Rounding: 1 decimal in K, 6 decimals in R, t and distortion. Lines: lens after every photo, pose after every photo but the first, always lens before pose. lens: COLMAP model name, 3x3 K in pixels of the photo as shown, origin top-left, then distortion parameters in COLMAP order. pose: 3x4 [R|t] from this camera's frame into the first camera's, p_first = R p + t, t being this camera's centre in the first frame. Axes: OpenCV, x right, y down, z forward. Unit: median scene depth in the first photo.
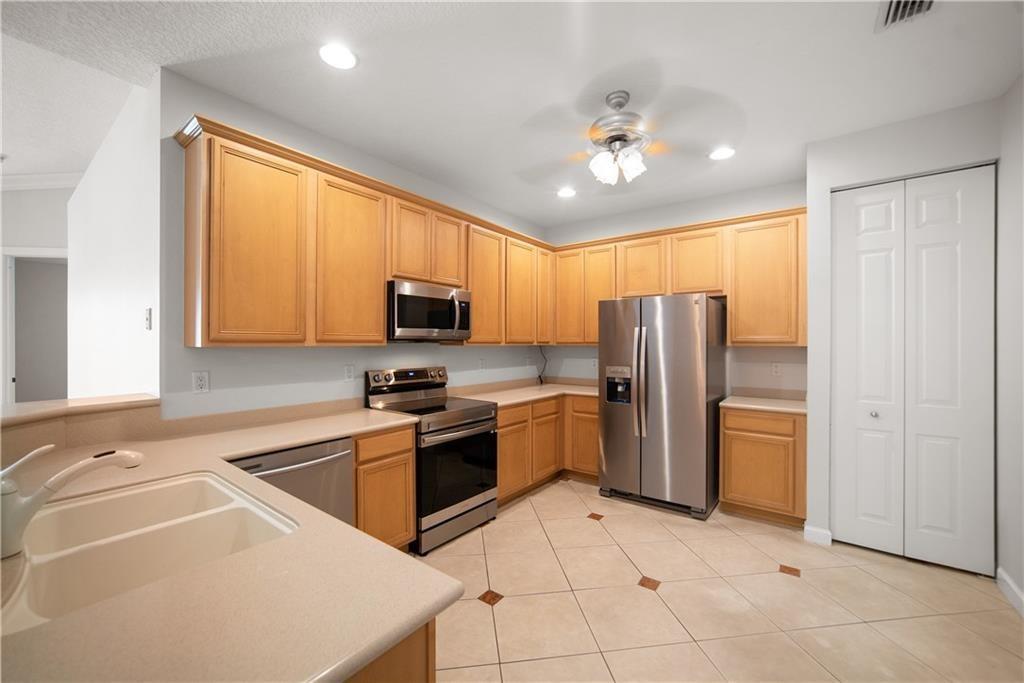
lens RADIAL K [[401.0, 0, 513.9], [0, 401.0, 335.5], [0, 0, 1]] dist [-0.024208, 0.009183]
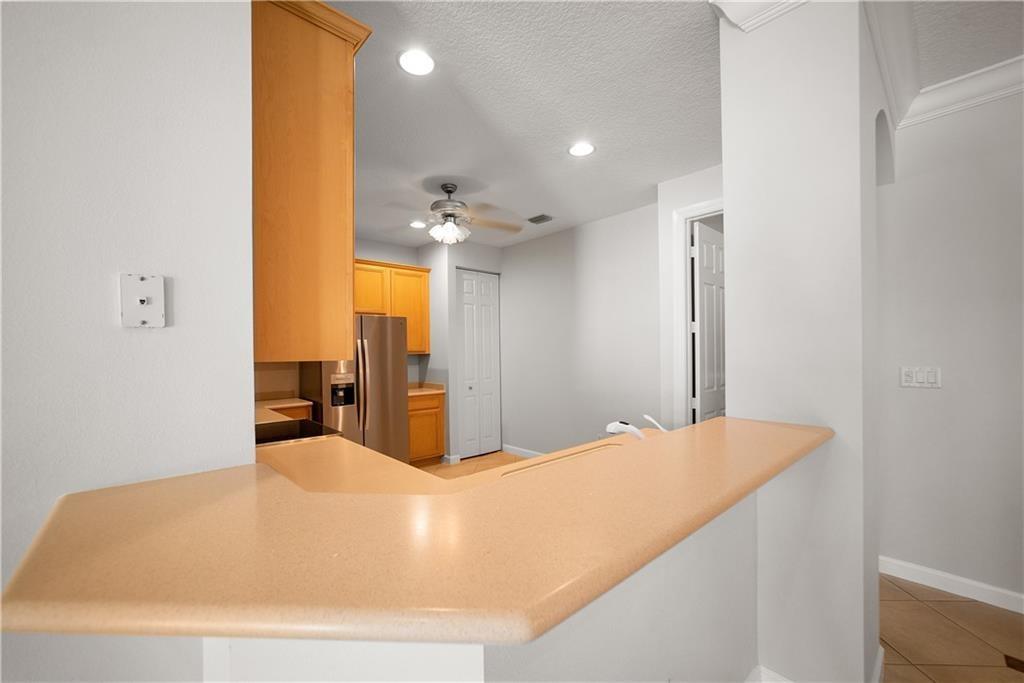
lens RADIAL K [[417.2, 0, 512.7], [0, 417.2, 345.9], [0, 0, 1]] dist [-0.024529, 0.010625]
pose [[0.174214, 0.009383, 0.984663, -0.919328], [-0.002626, 0.999955, -0.009064, 0.009055], [-0.984704, -0.001007, 0.174231, 0.370213]]
